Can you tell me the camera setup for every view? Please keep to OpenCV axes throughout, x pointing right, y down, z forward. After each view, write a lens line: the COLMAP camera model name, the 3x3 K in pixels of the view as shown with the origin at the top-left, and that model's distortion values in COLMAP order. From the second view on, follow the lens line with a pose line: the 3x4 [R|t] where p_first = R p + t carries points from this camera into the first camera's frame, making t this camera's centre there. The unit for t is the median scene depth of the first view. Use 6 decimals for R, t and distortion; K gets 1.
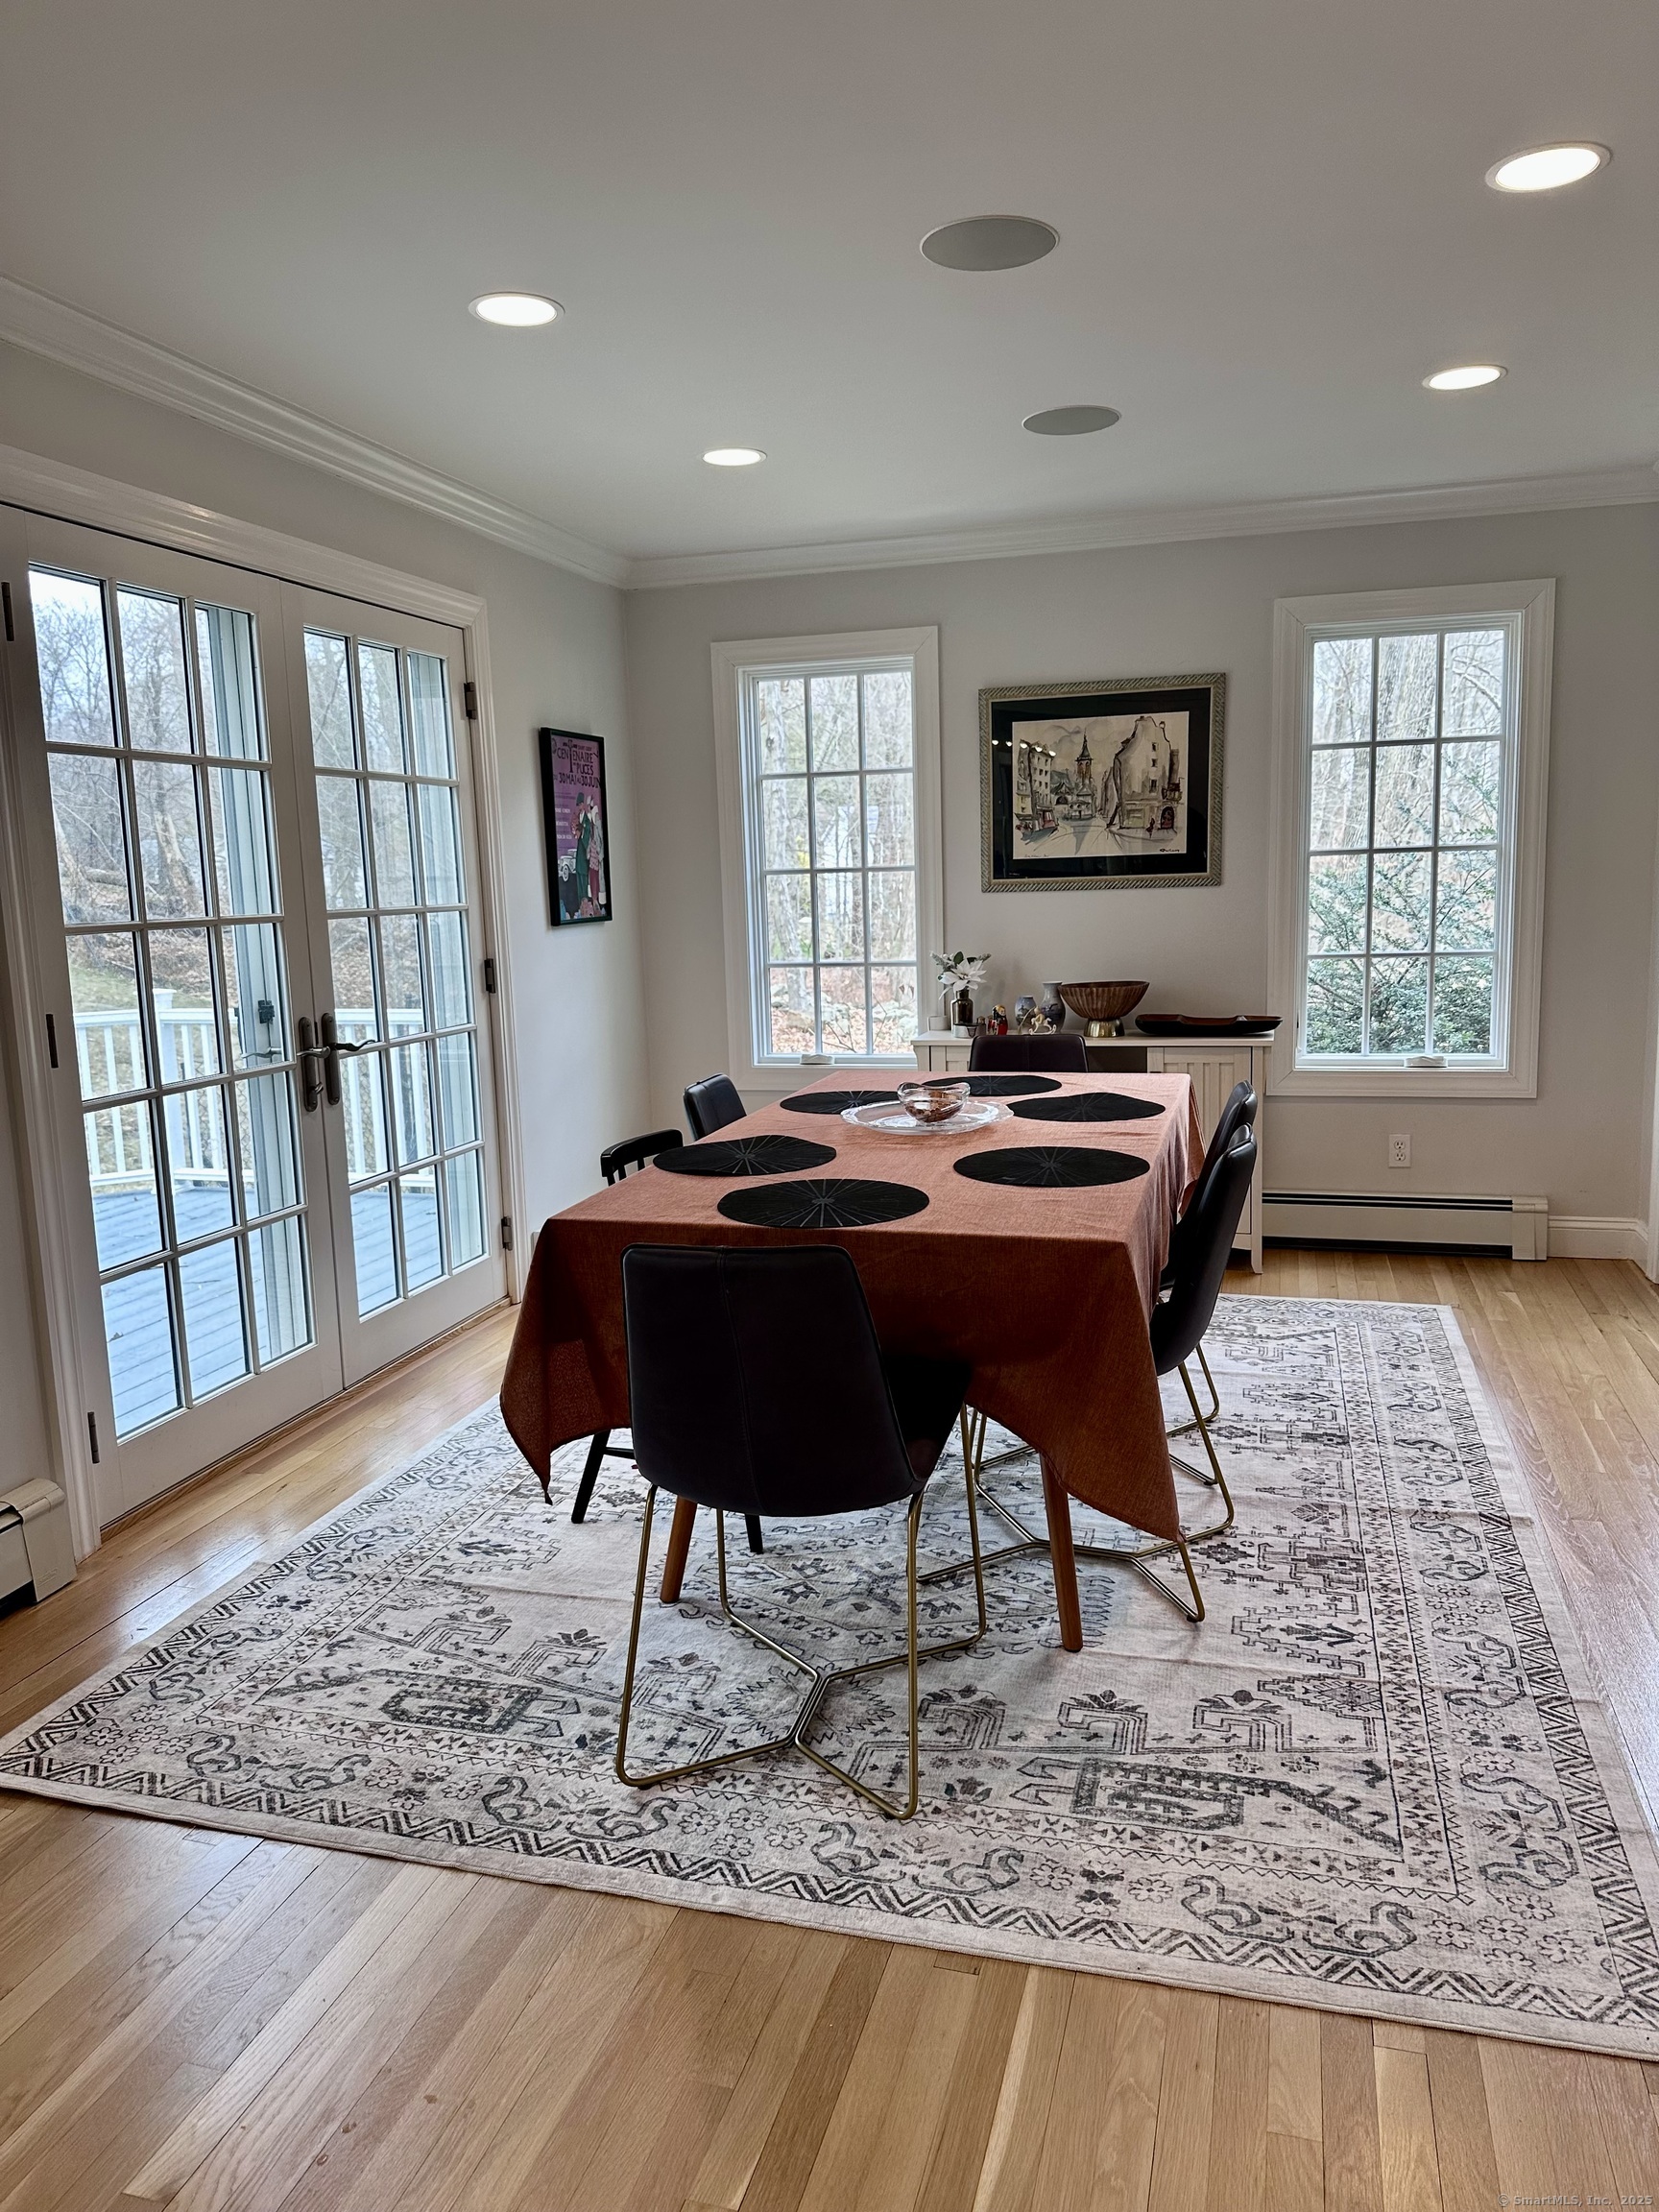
lens RADIAL K [[1556.2, 0, 833.7], [0, 1556.2, 1106.6], [0, 0, 1]] dist [0.023970, -0.025932]
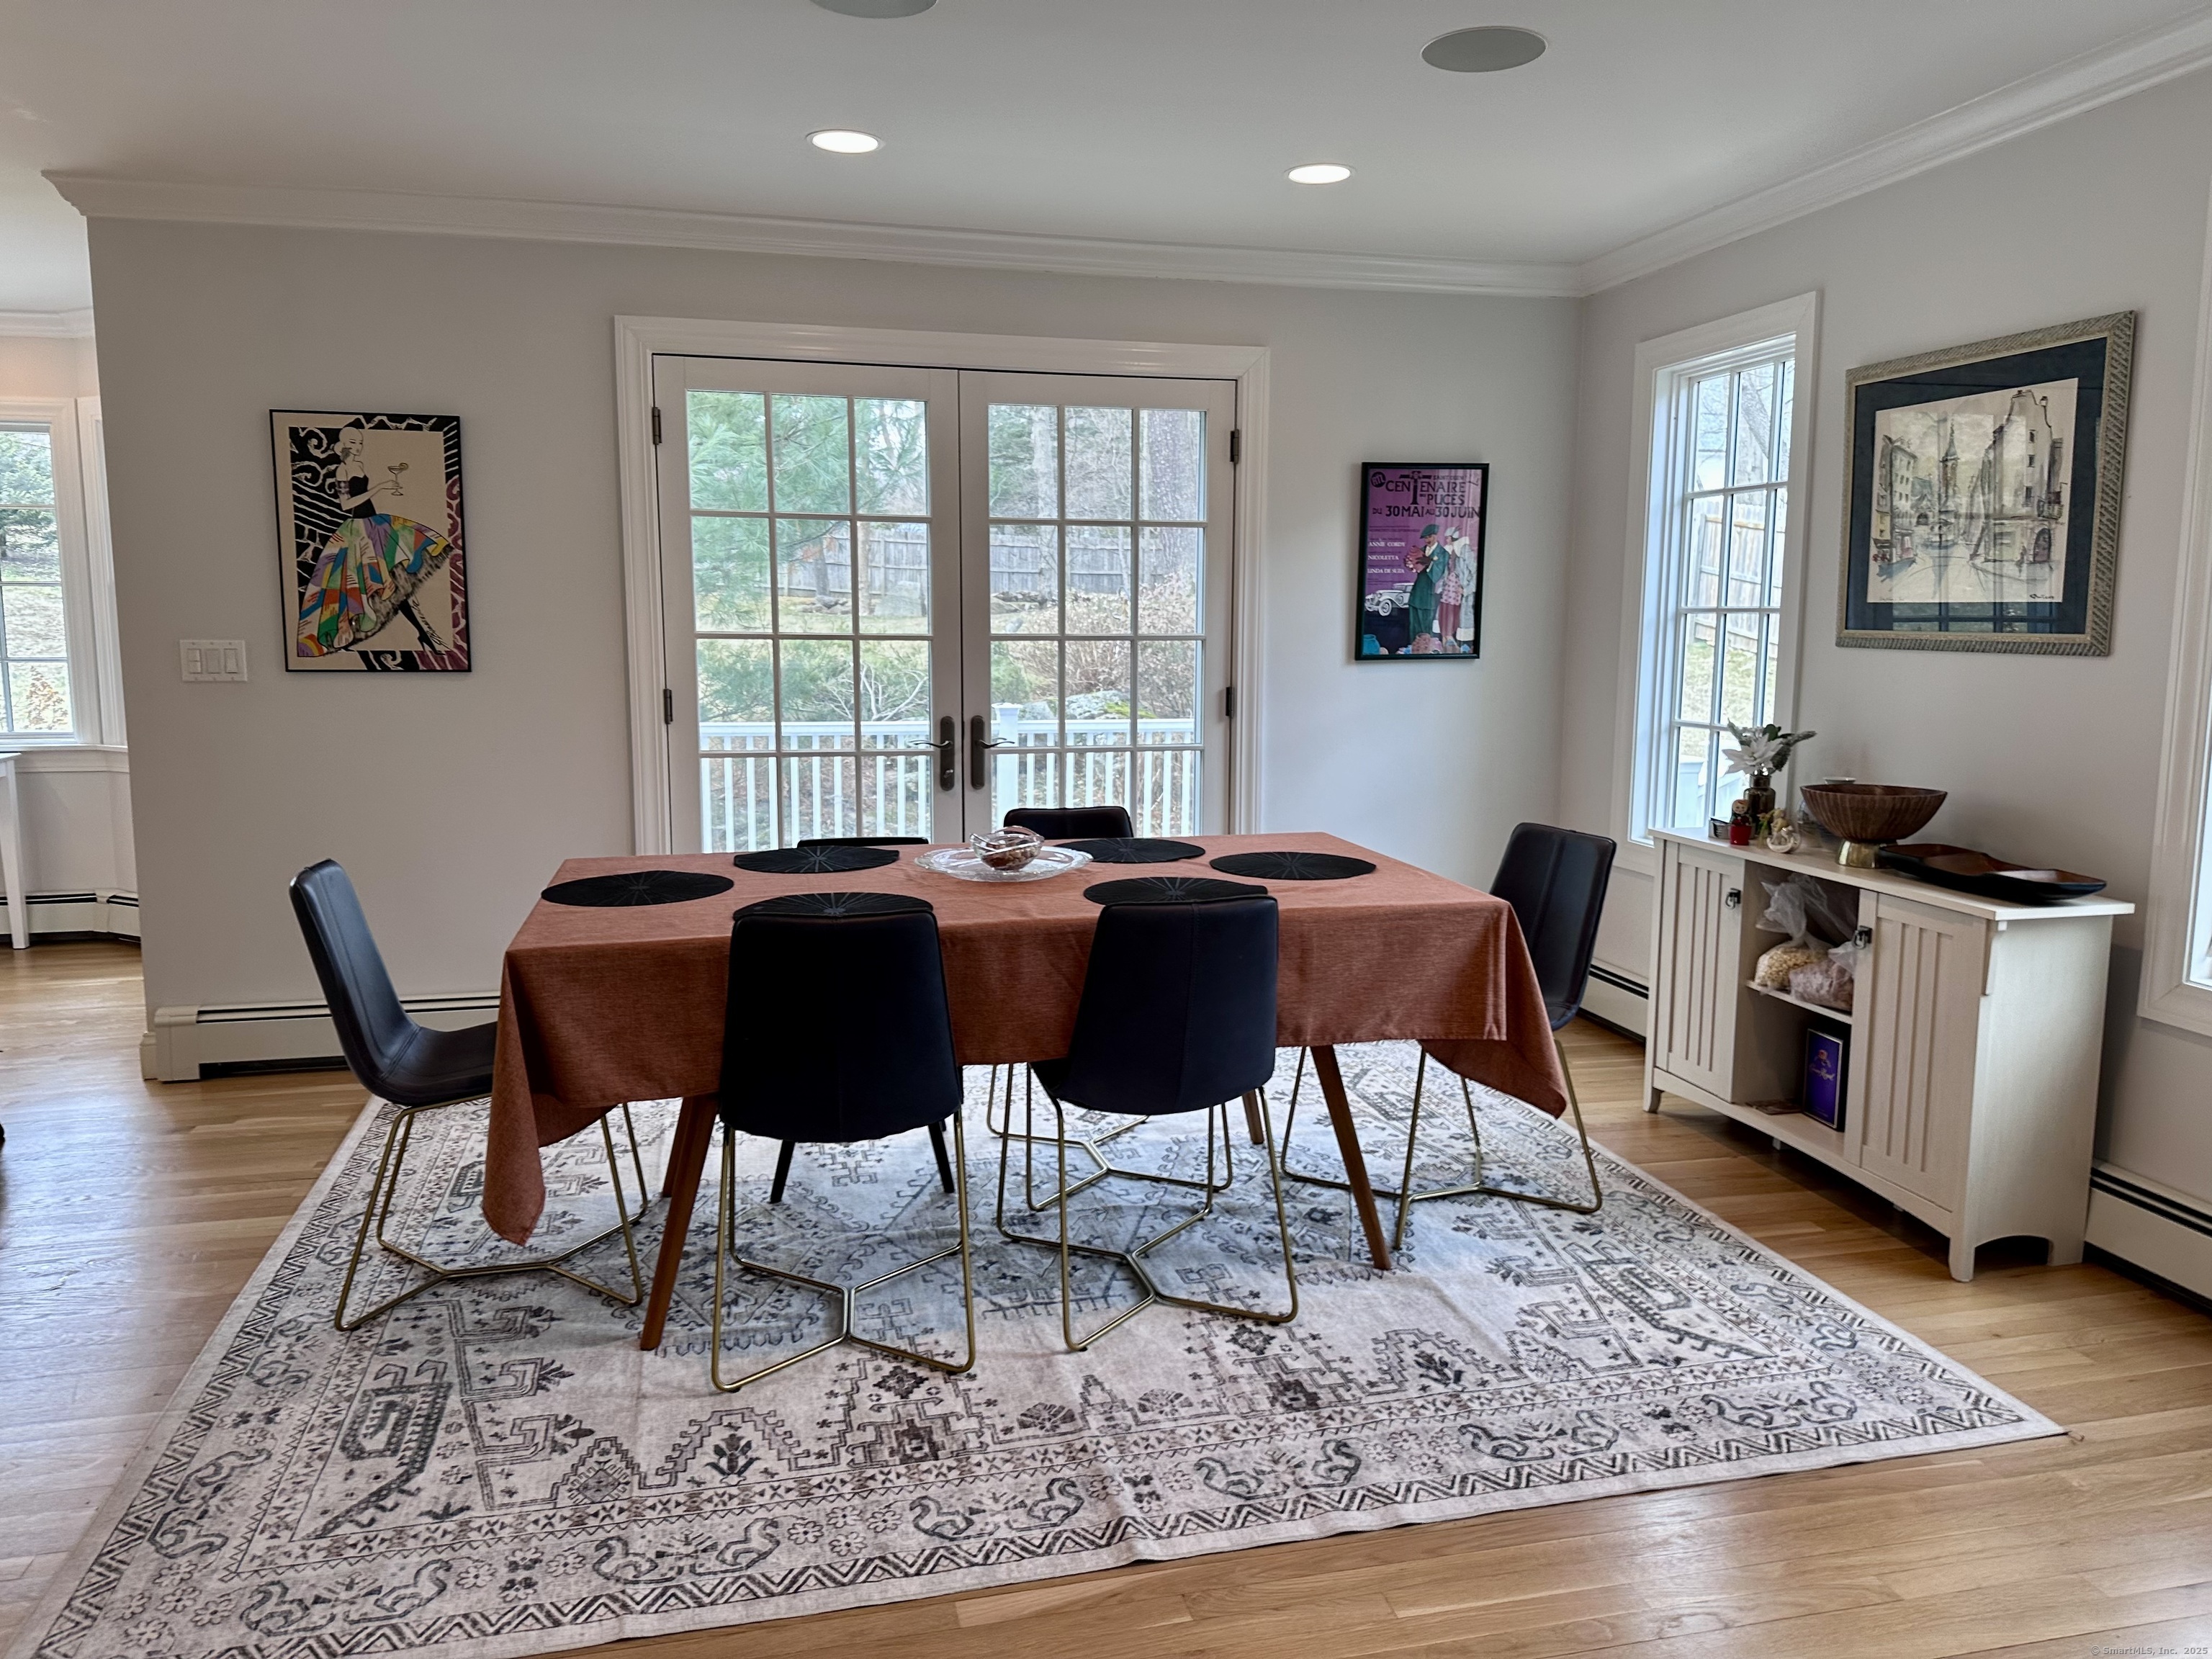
lens RADIAL K [[1556.2, 0, 1098.6], [0, 1556.2, 826.3], [0, 0, 1]] dist [0.023970, -0.025932]
pose [[0.476485, 0.148725, -0.866512, 0.714602], [-0.147634, 0.985128, 0.087902, -0.085753], [0.866698, 0.086042, 0.491356, 0.436561]]
